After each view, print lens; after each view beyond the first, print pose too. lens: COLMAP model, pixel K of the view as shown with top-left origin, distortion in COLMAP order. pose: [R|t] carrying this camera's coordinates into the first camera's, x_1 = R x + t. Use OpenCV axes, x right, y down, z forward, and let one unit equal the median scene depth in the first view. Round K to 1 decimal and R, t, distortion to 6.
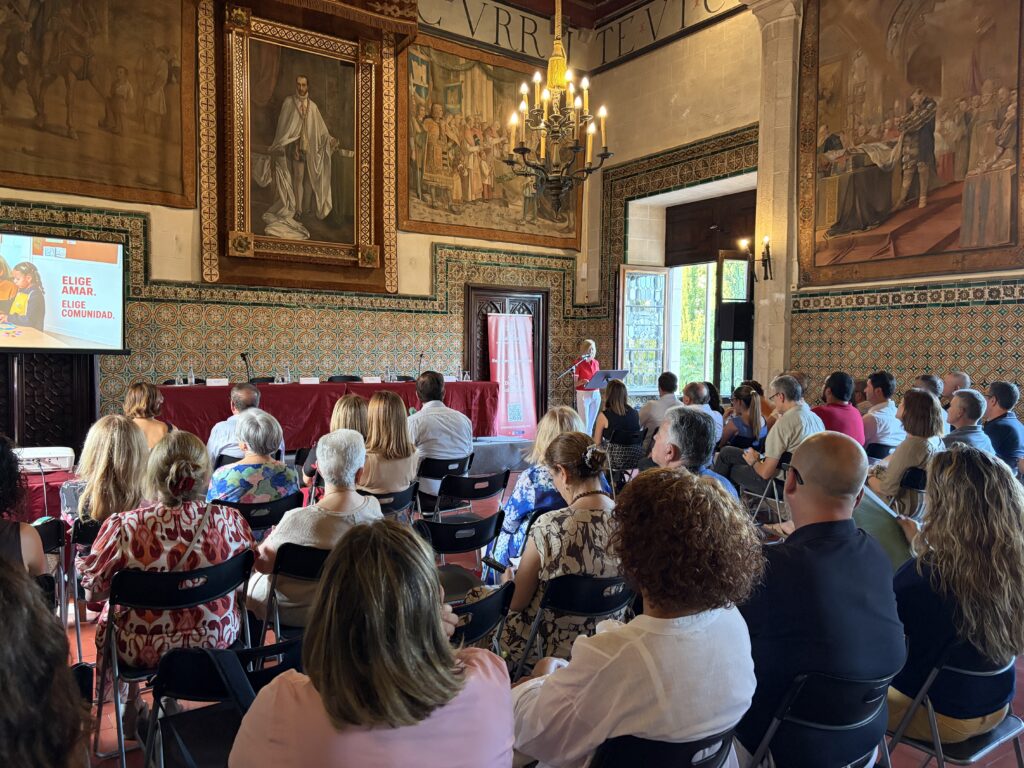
lens RADIAL K [[780.2, 0, 506.5], [0, 780.2, 394.9], [0, 0, 1]] dist [0.046852, -0.050648]
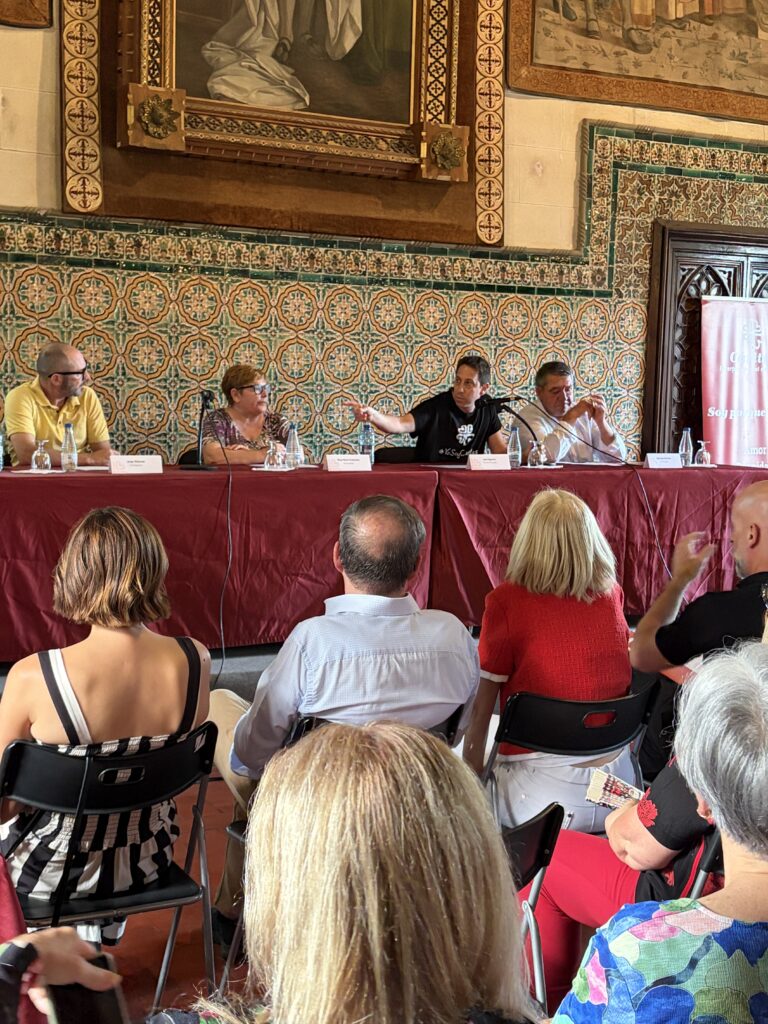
lens RADIAL K [[1496.7, 0, 366.2], [0, 1496.7, 511.7], [0, 0, 1]] dist [0.218024, -0.711943]
pose [[0.995525, 0.021026, -0.092129, -0.136869], [-0.018266, 0.999362, 0.030704, -0.013055], [0.092715, -0.028884, 0.995274, 0.200092]]
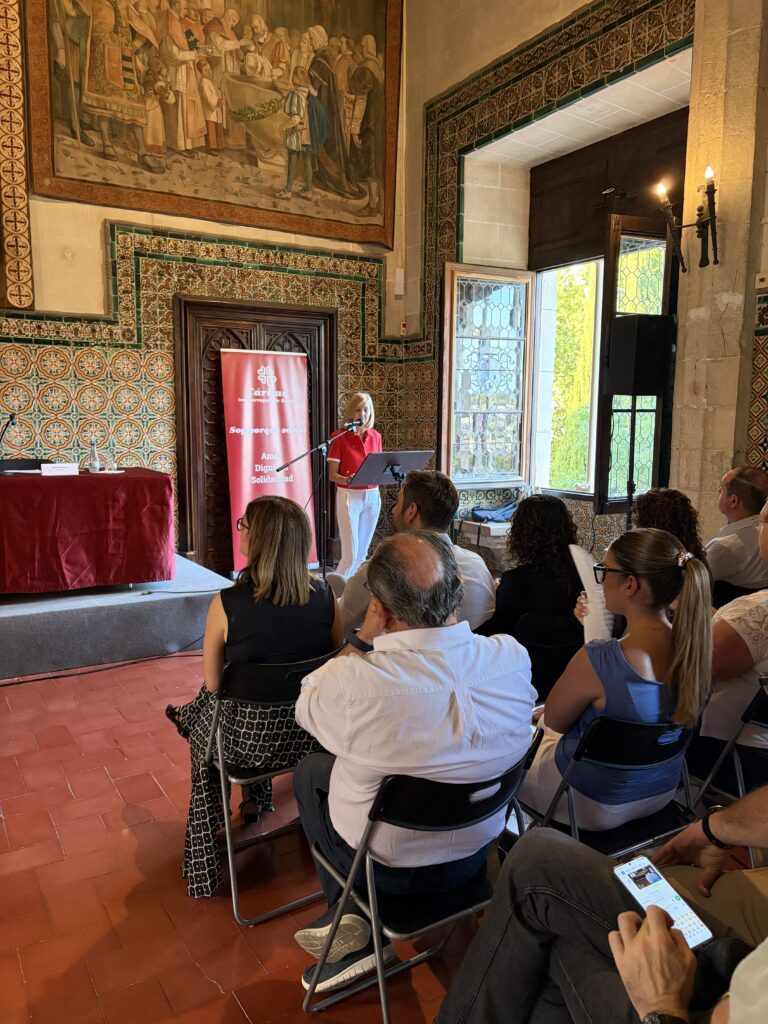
lens RADIAL K [[772.2, 0, 384.0], [0, 772.2, 512.0], [0, 0, 1]] dist [0.060398, -0.067609]
pose [[0.998685, 0.006559, -0.050854, 0.143040], [-0.002911, 0.997438, 0.071480, -0.026092], [0.051193, -0.071238, 0.996145, 0.449638]]
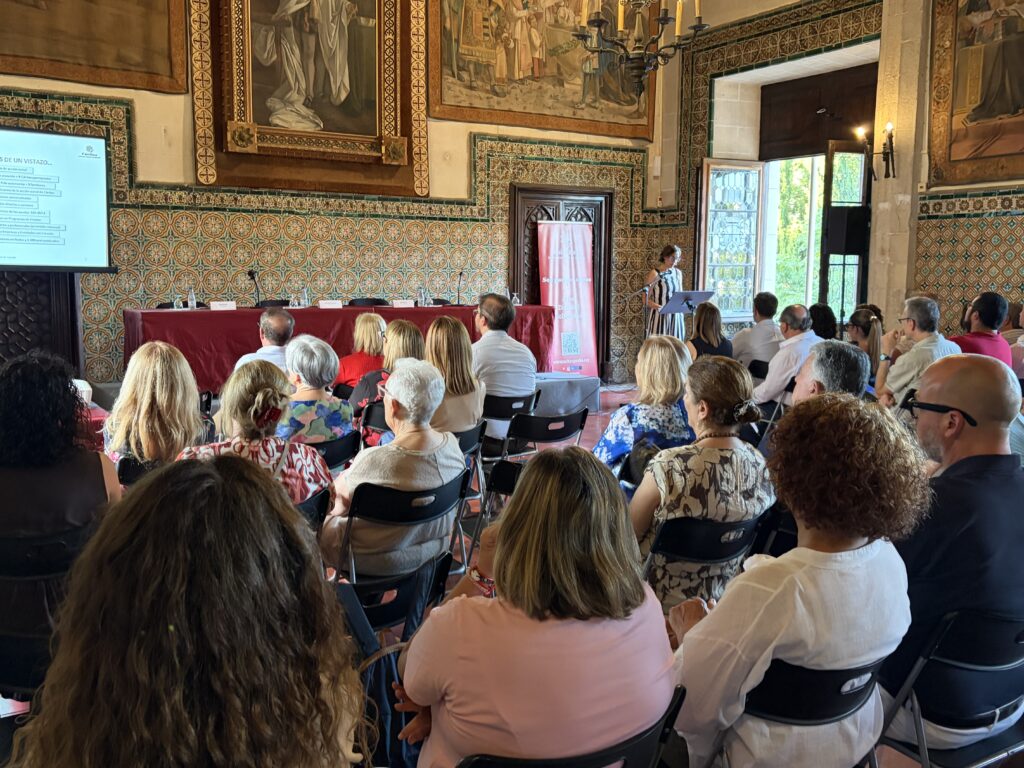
lens RADIAL K [[973.7, 0, 511.7], [0, 973.7, 391.4], [0, 0, 1]] dist [0.035769, -0.031021]
pose [[0.999388, 0.002569, -0.034883, -0.017238], [-0.000053, 0.997410, 0.071928, -0.000187], [0.034978, -0.071882, 0.996800, -0.027734]]
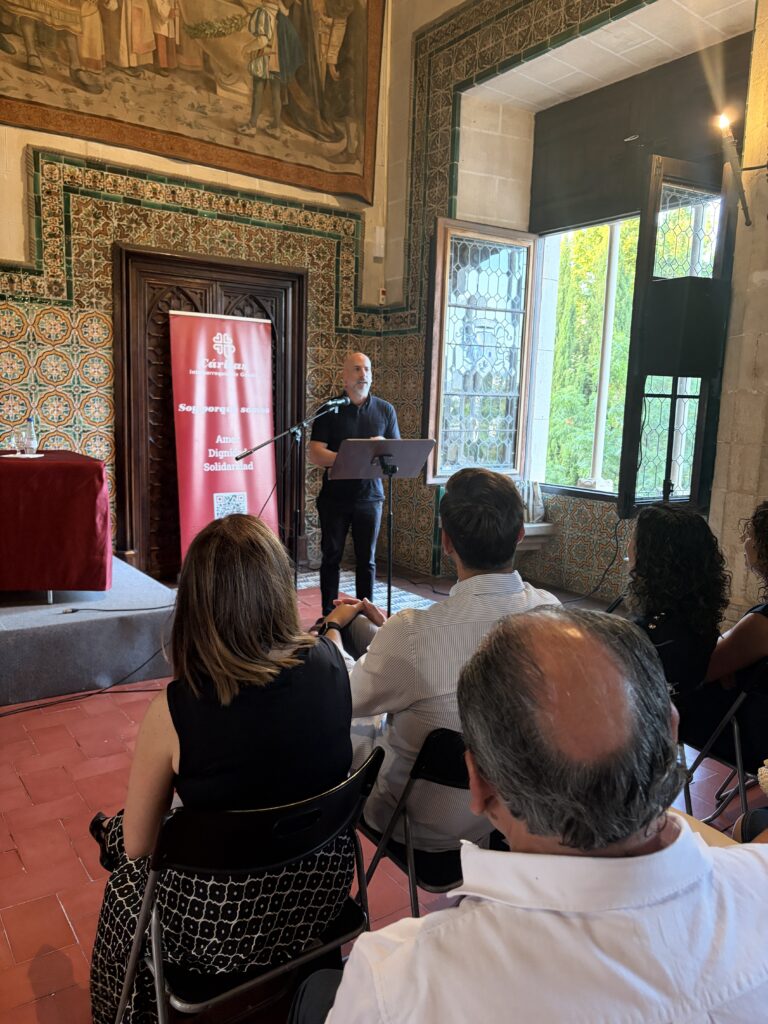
lens RADIAL K [[778.7, 0, 384.0], [0, 778.7, 512.0], [0, 0, 1]] dist [0.067176, -0.076722]
pose [[0.999642, 0.024409, 0.010948, 0.121204], [-0.025298, 0.995599, 0.090240, -0.027970], [-0.008697, -0.090485, 0.995860, 0.534625]]
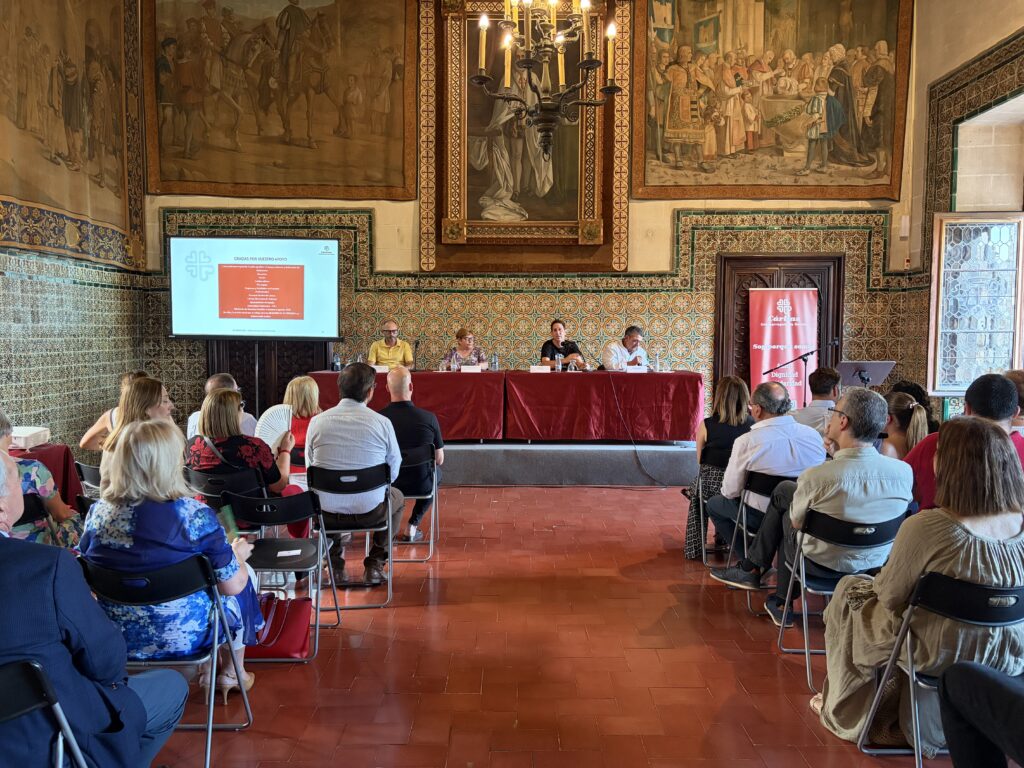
lens RADIAL K [[763.5, 0, 521.6], [0, 763.5, 386.6], [0, 0, 1]] dist [0.054135, -0.056121]
pose [[0.828947, 0.032434, -0.558385, 0.255574], [-0.022979, 0.999449, 0.023941, -0.016536], [0.558854, -0.007015, 0.829236, 0.210556]]
